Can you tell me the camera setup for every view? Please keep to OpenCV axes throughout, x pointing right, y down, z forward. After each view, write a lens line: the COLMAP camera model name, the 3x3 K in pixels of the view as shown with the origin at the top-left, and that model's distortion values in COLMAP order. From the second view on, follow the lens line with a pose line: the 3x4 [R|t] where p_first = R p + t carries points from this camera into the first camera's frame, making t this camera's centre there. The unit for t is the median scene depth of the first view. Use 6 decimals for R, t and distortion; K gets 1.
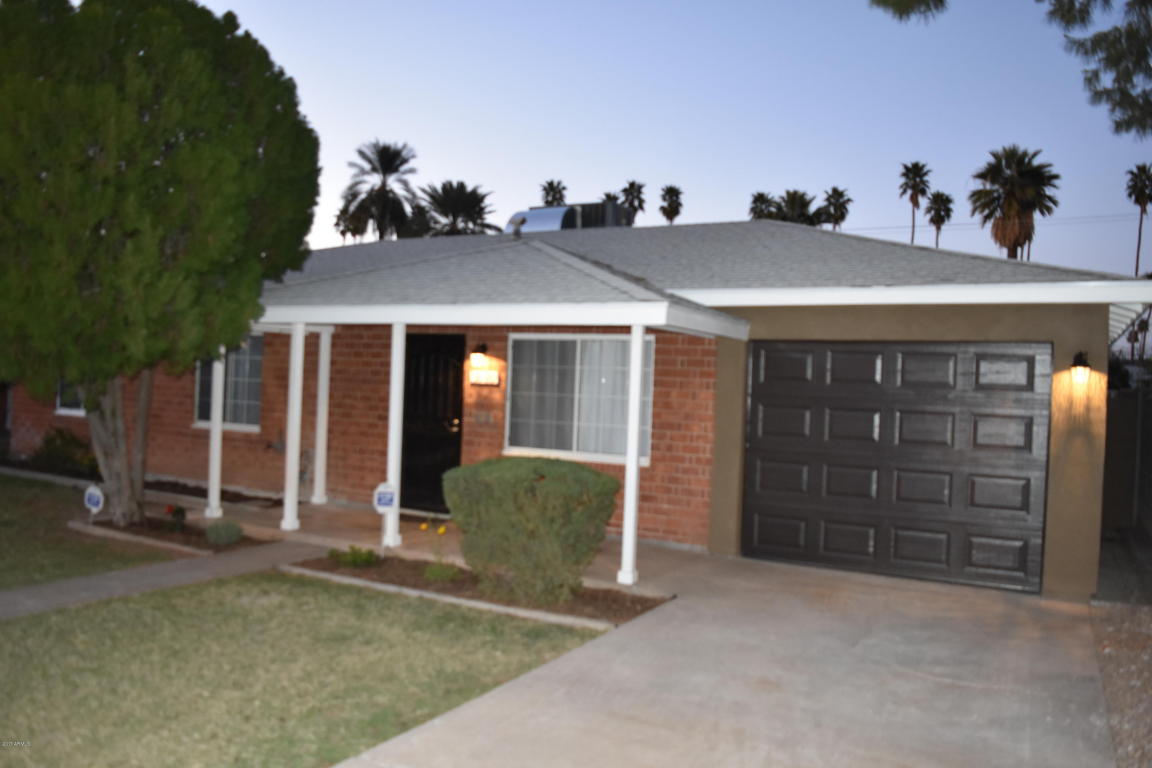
lens RADIAL K [[923.8, 0, 572.6], [0, 923.8, 378.8], [0, 0, 1]] dist [-0.095217, 0.016272]
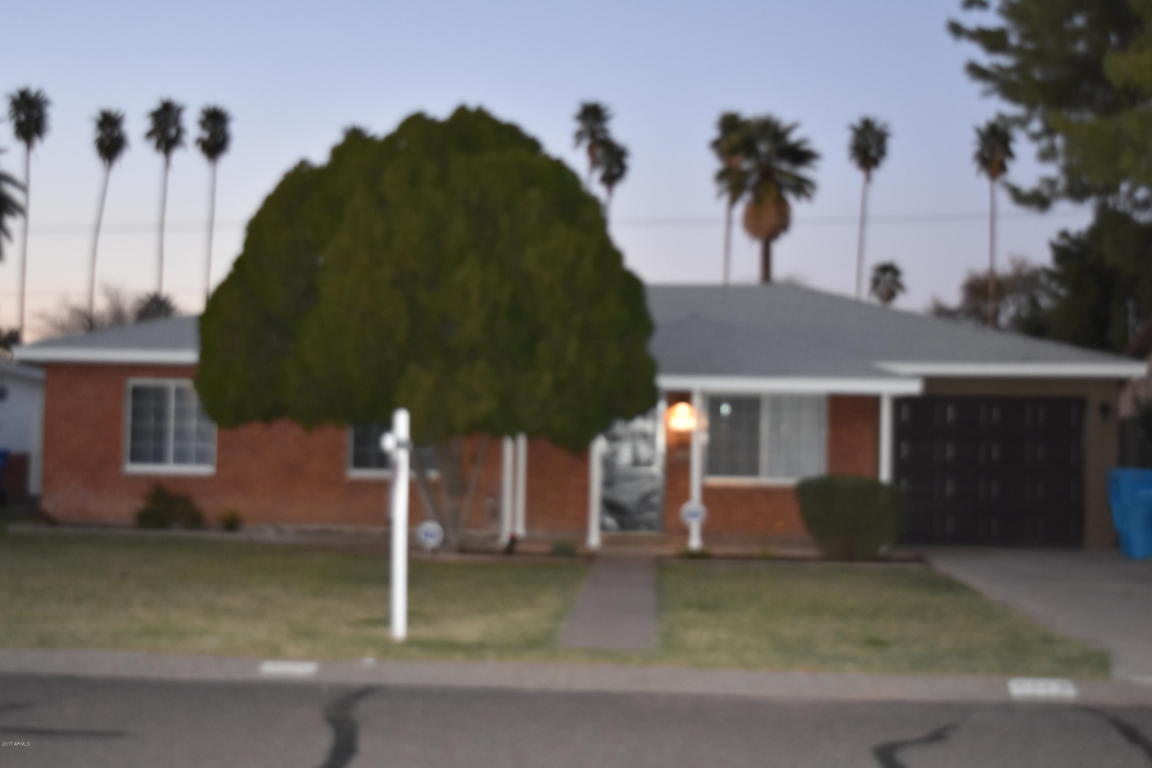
lens RADIAL K [[1597.3, 0, 576.0], [0, 1597.3, 384.0], [0, 0, 1]] dist [-0.082627, -0.012114]
pose [[0.906469, -0.010413, 0.422145, -1.204926], [0.014717, 0.999868, -0.006937, -0.044923], [-0.422017, 0.012501, 0.906502, -0.975223]]
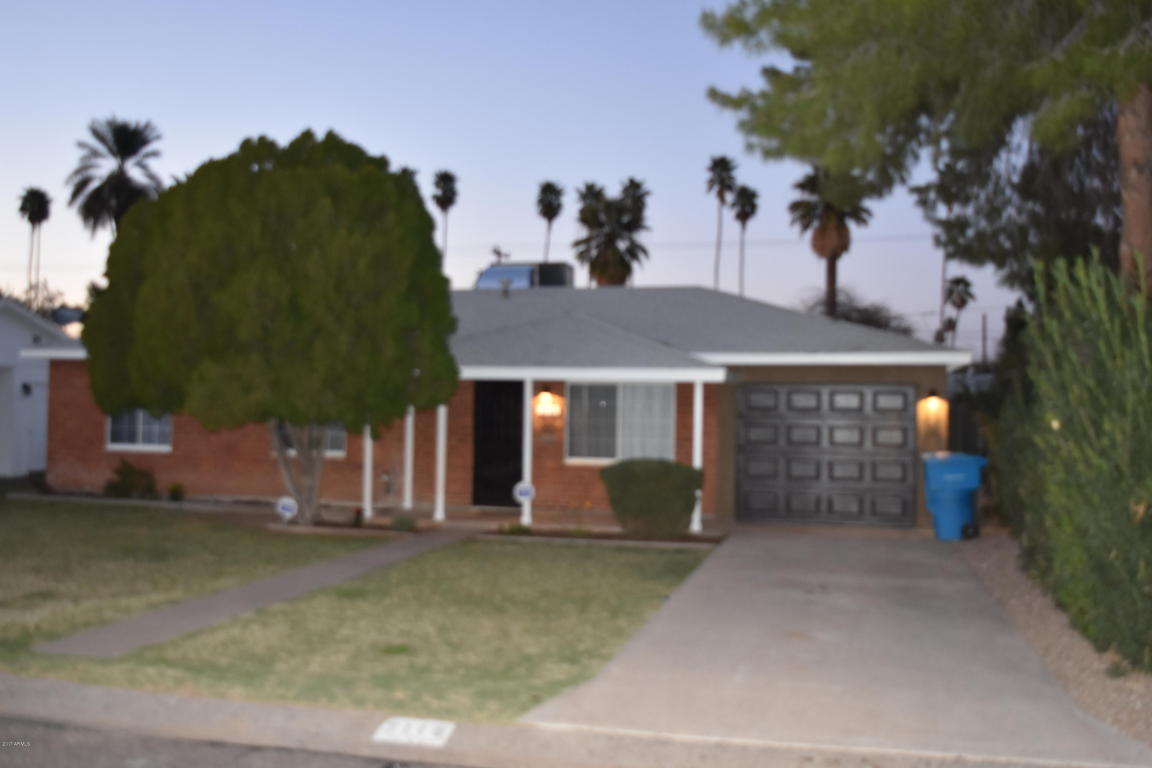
lens RADIAL K [[1182.4, 0, 579.7], [0, 1182.4, 354.9], [0, 0, 1]] dist [-0.109271, 0.007813]
pose [[0.965550, -0.013102, 0.259887, -0.540649], [0.021259, 0.999365, -0.028600, -0.034761], [-0.259347, 0.033140, 0.965215, -0.809962]]
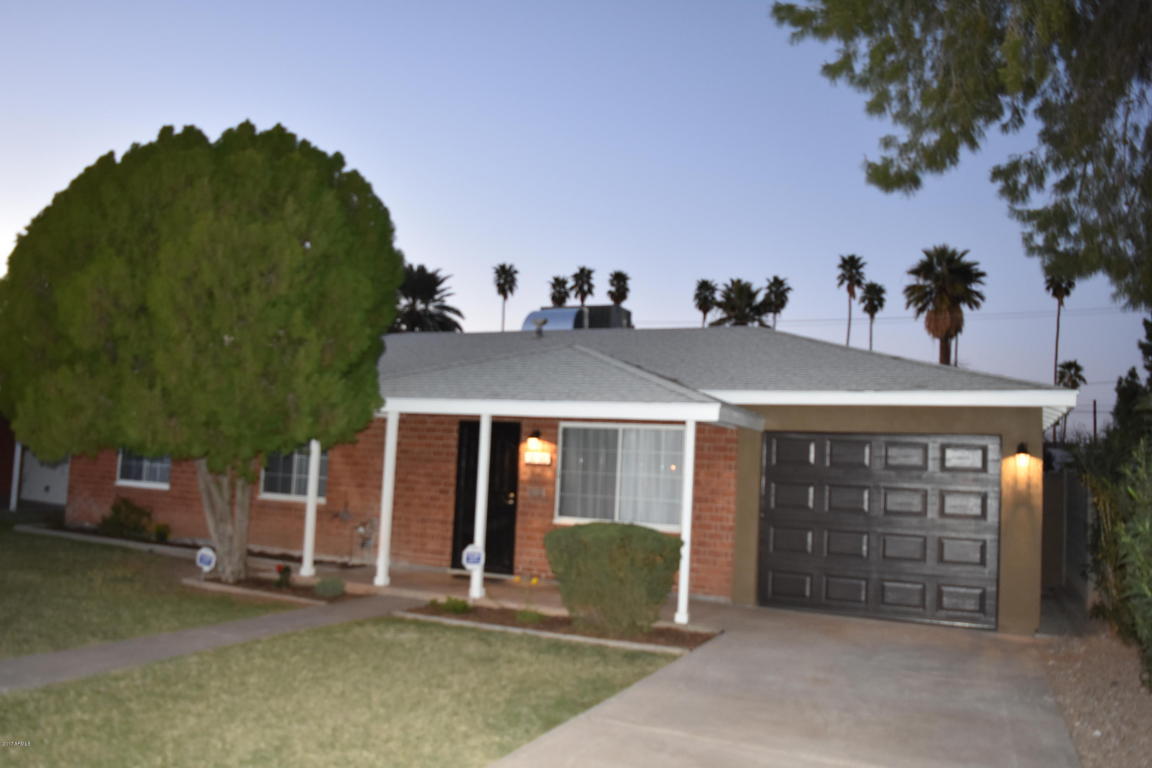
lens RADIAL K [[923.8, 0, 572.6], [0, 923.8, 378.8], [0, 0, 1]] dist [-0.095217, 0.016272]
pose [[0.997448, 0.015755, 0.069641, -0.139818], [-0.009832, 0.996367, -0.084593, -0.003663], [-0.070721, 0.083692, 0.993979, -0.208935]]
